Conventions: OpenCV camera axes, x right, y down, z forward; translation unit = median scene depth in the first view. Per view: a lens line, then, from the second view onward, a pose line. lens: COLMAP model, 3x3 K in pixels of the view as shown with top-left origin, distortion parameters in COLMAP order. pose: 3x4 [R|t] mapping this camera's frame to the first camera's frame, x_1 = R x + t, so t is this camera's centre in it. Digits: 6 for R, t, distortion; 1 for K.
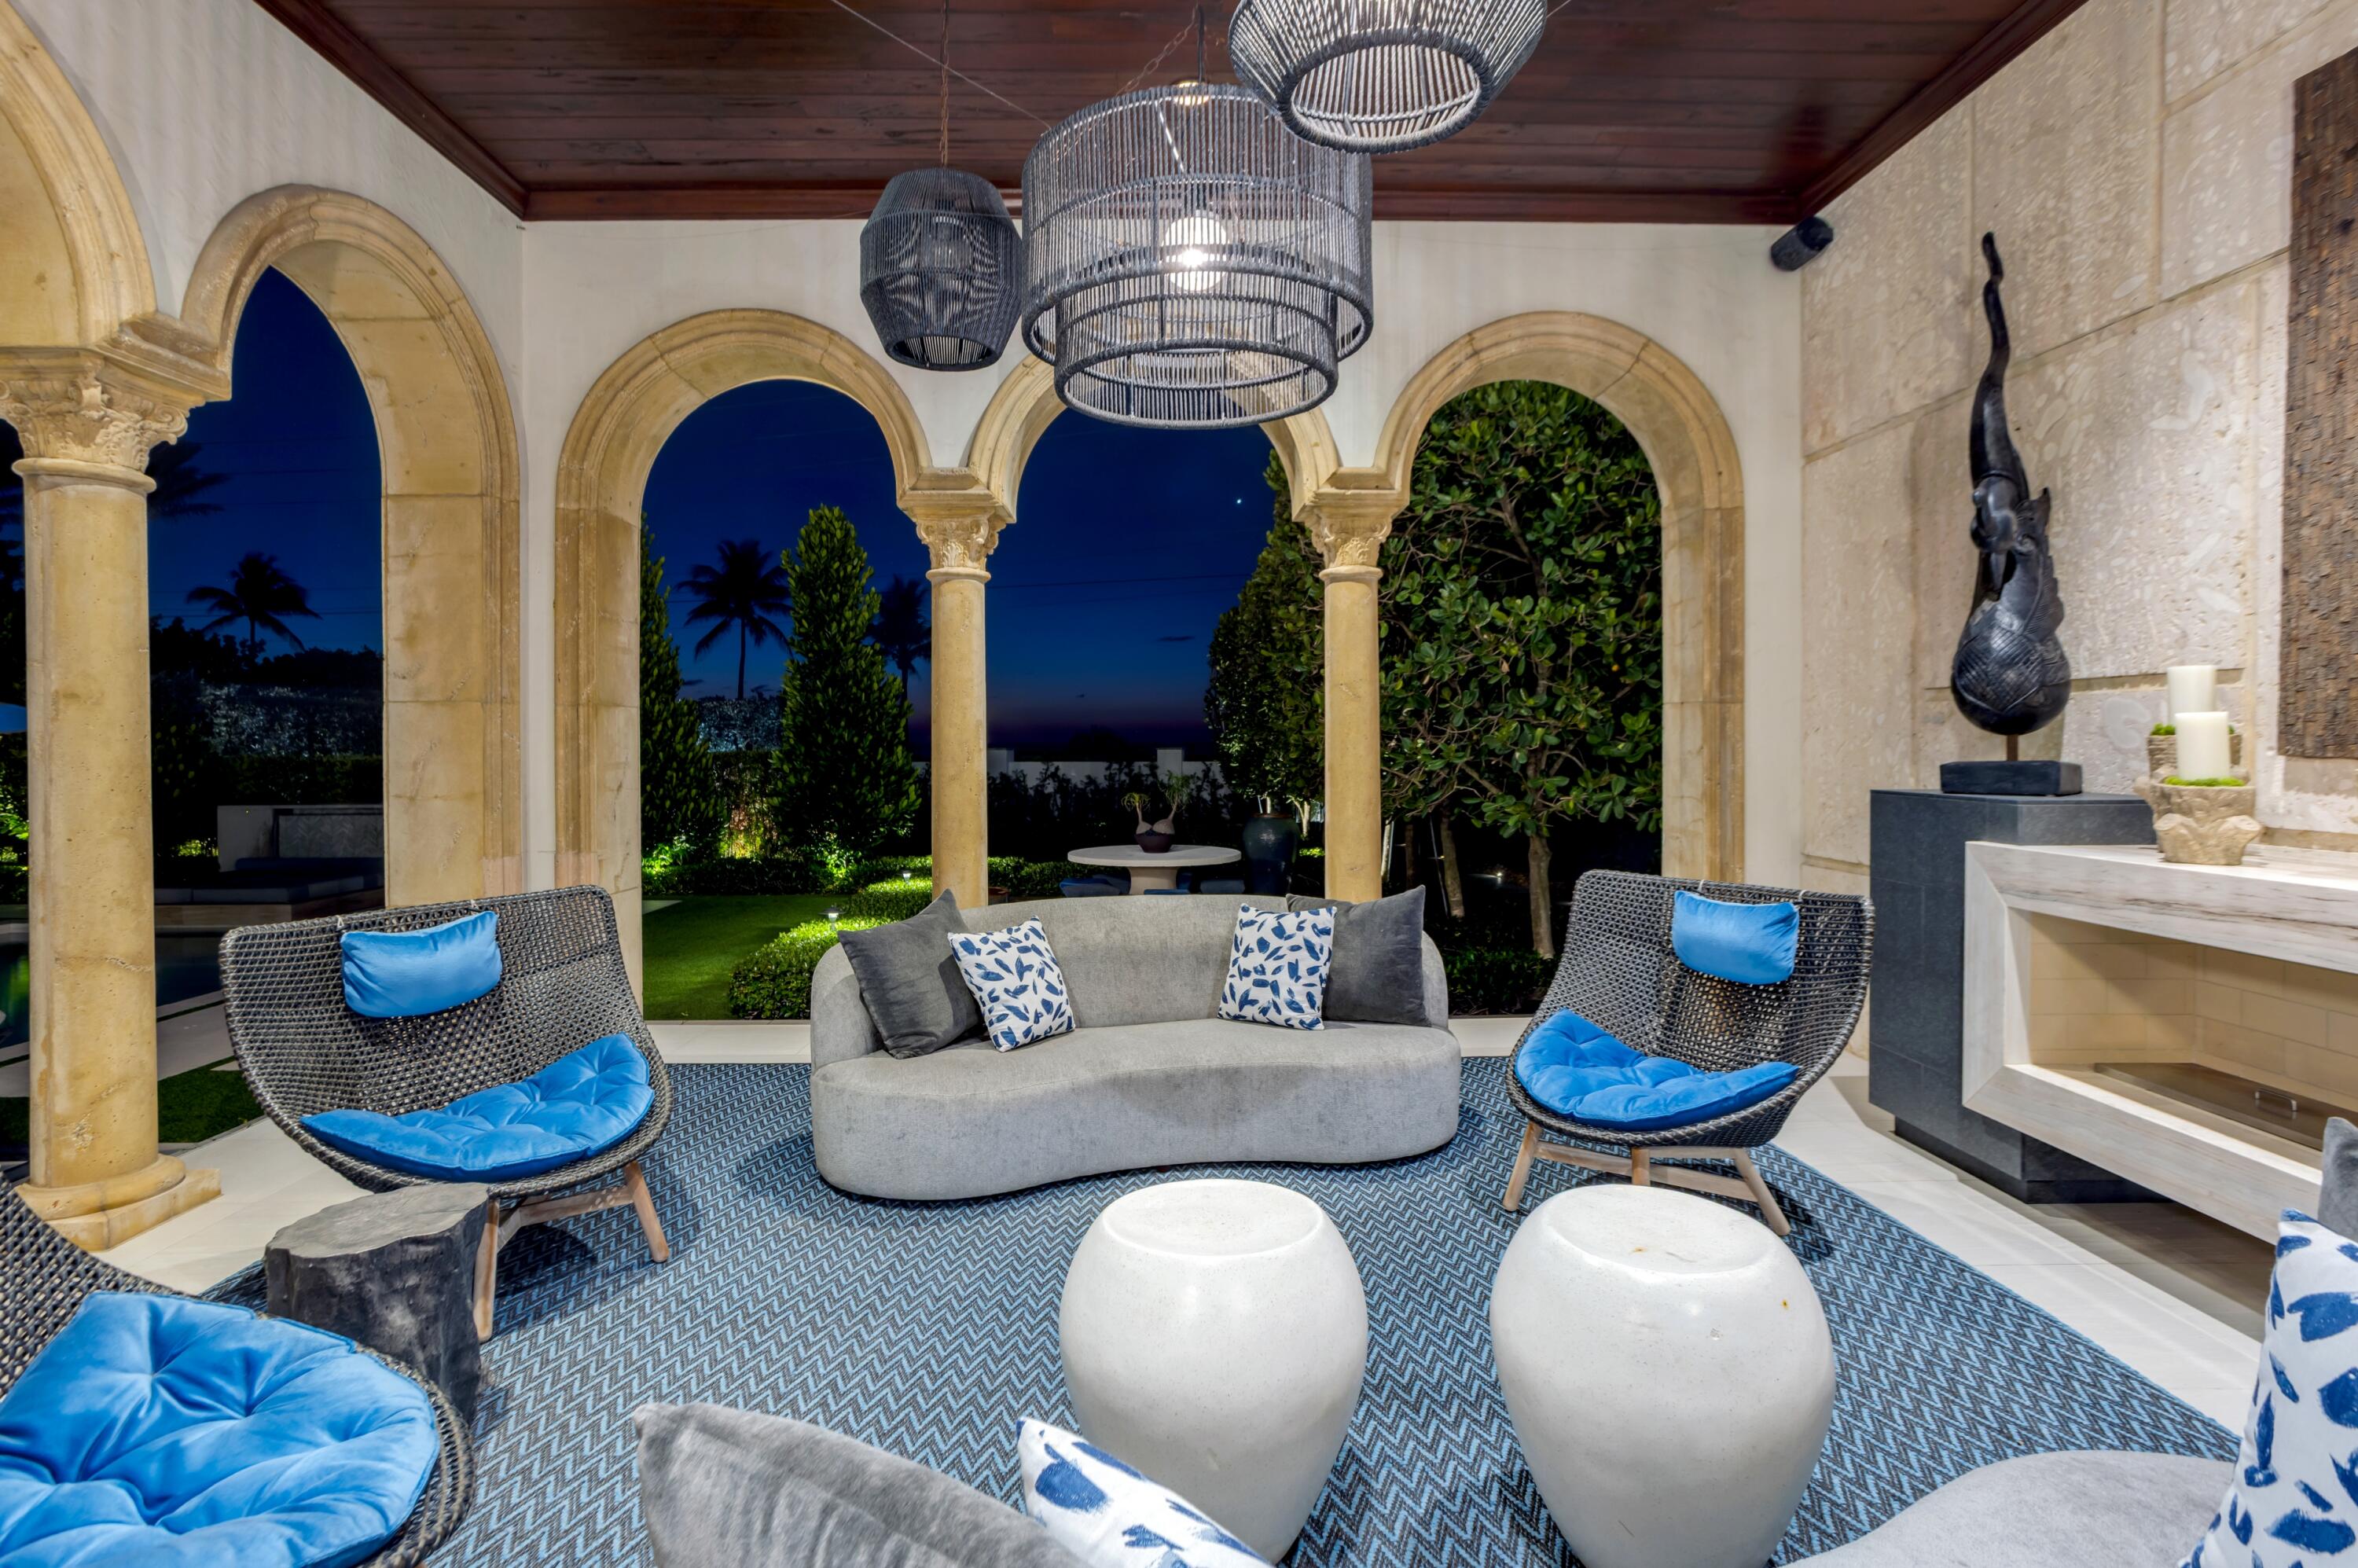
lens RADIAL K [[1158.1, 0, 1183.9], [0, 1158.1, 753.8], [0, 0, 1]] dist [-0.057163, 0.042937]
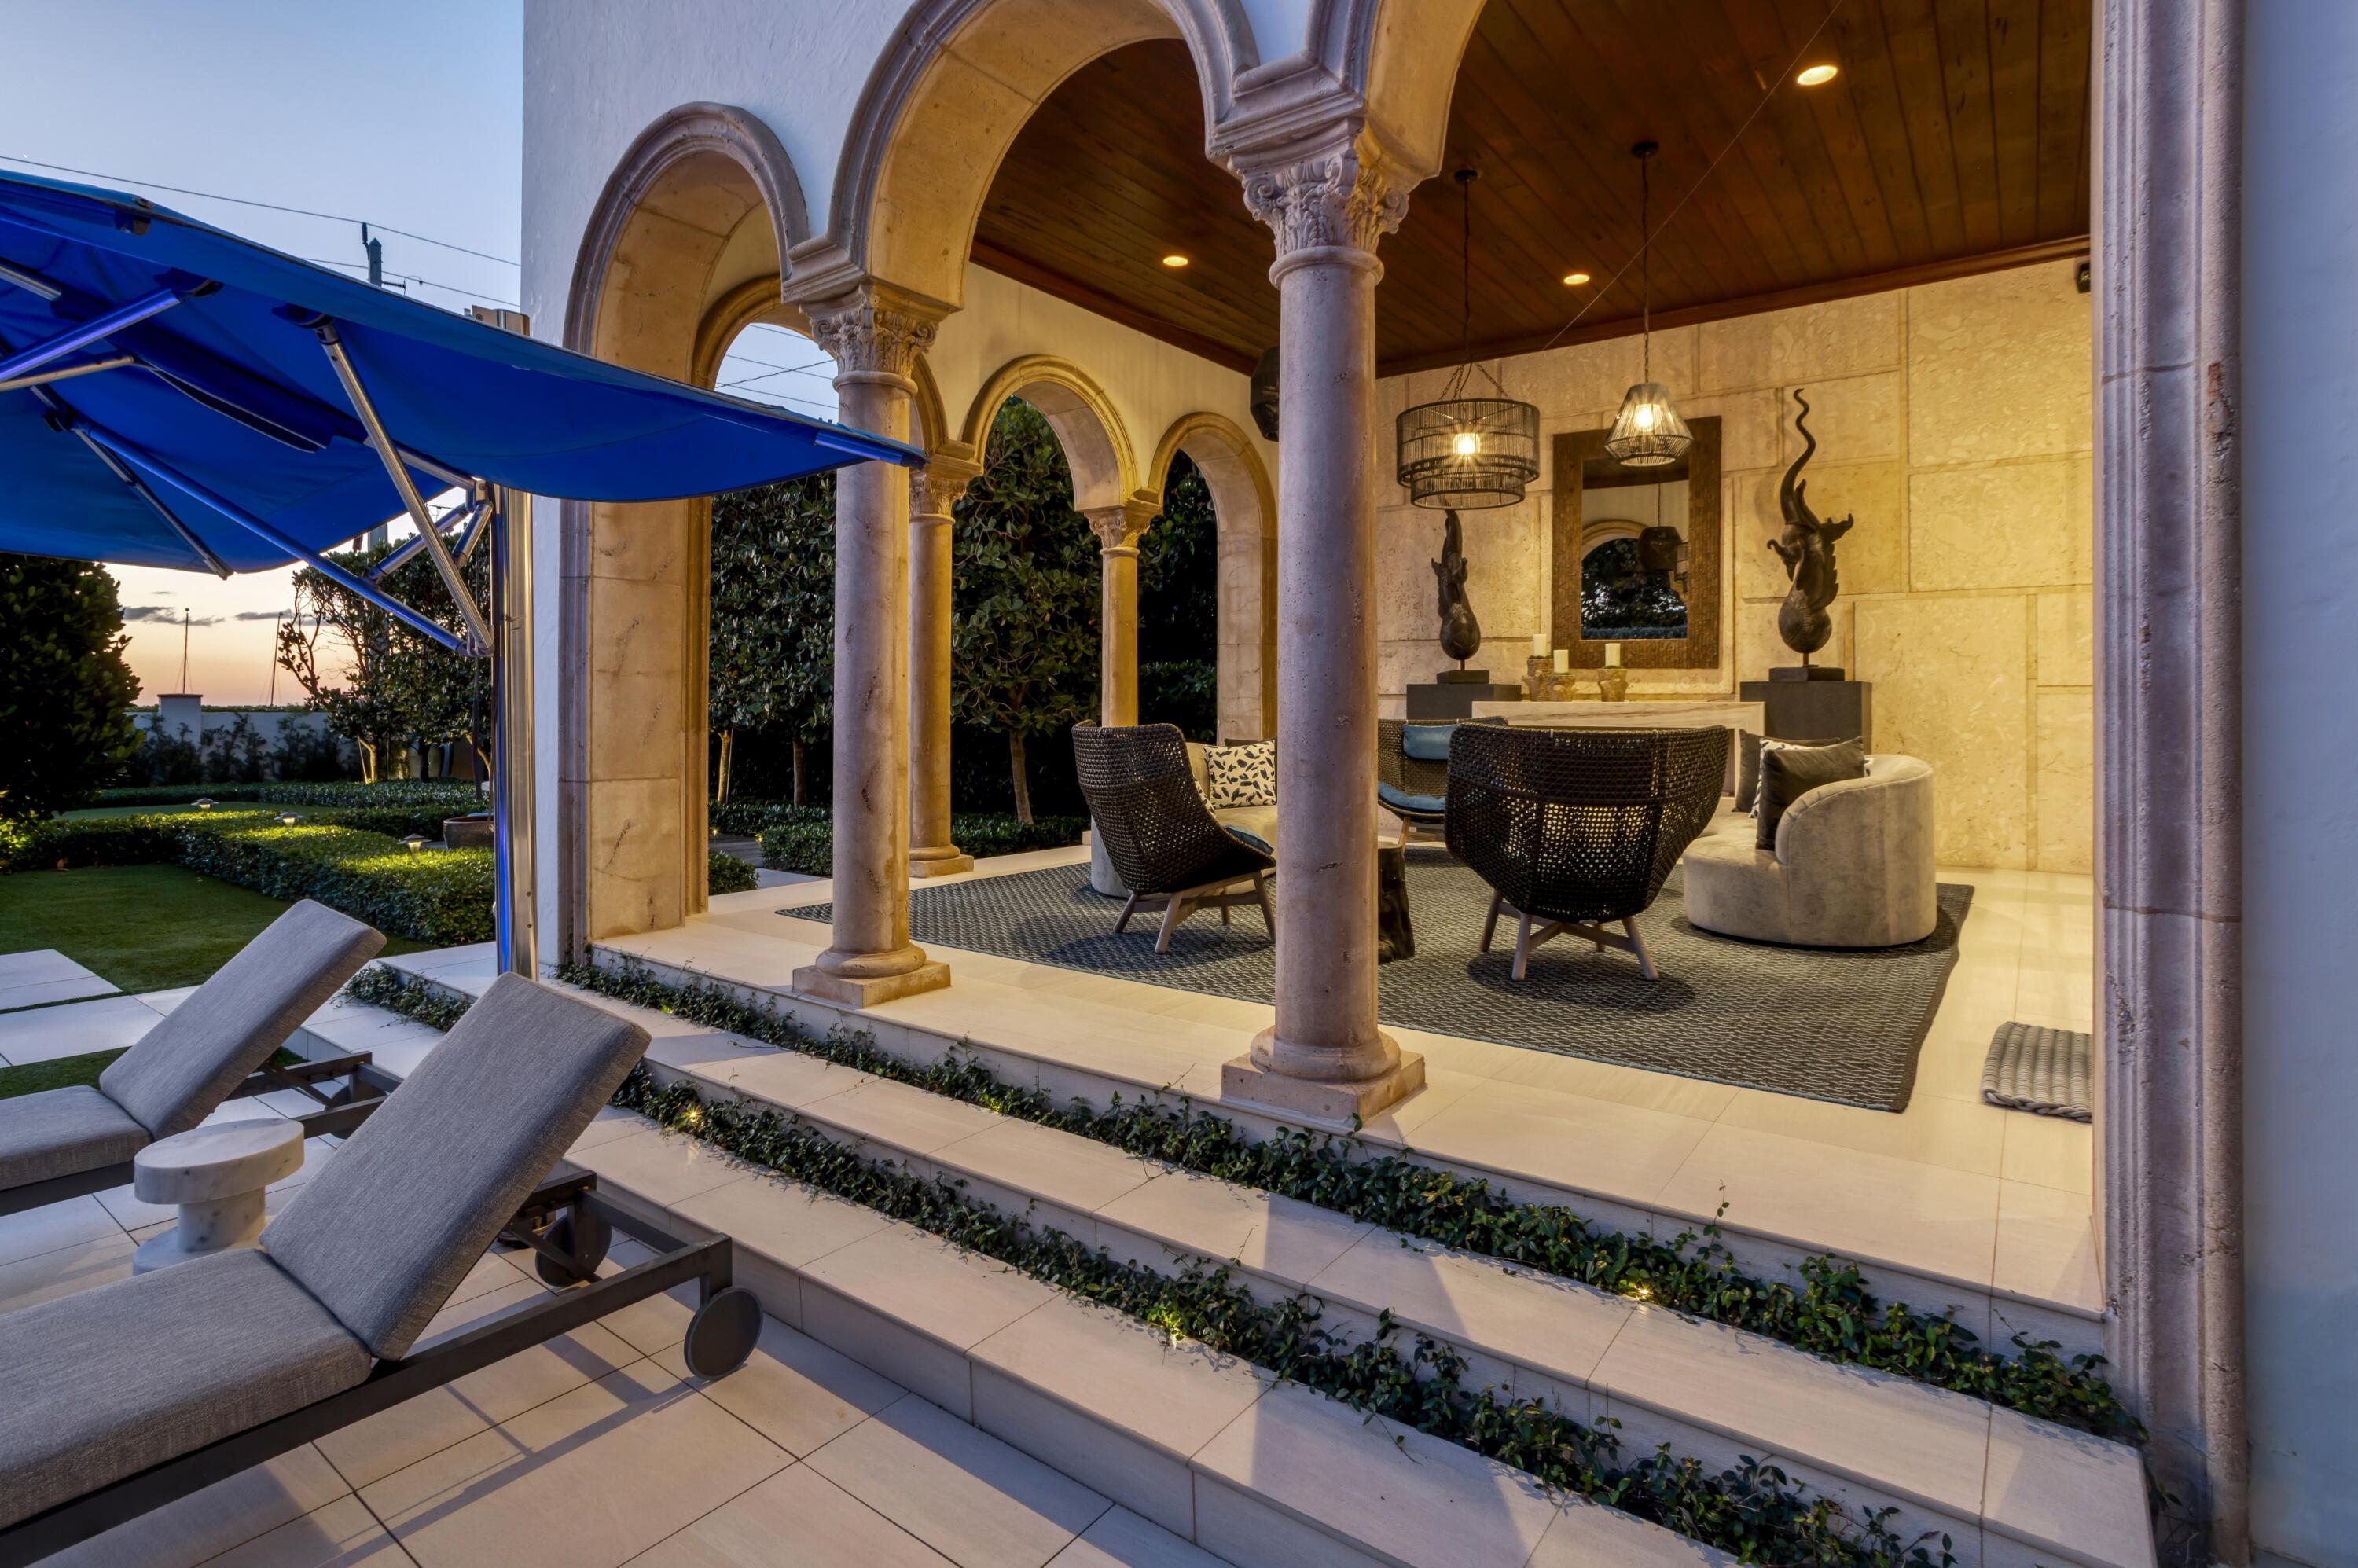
lens RADIAL K [[1157.1, 0, 1162.3], [0, 1157.1, 712.9], [0, 0, 1]] dist [-0.043714, 0.034124]
pose [[0.617712, 0.003509, 0.786397, -1.458534], [0.003072, 0.999972, -0.006875, 0.101901], [-0.786398, 0.006663, 0.617684, -0.012938]]
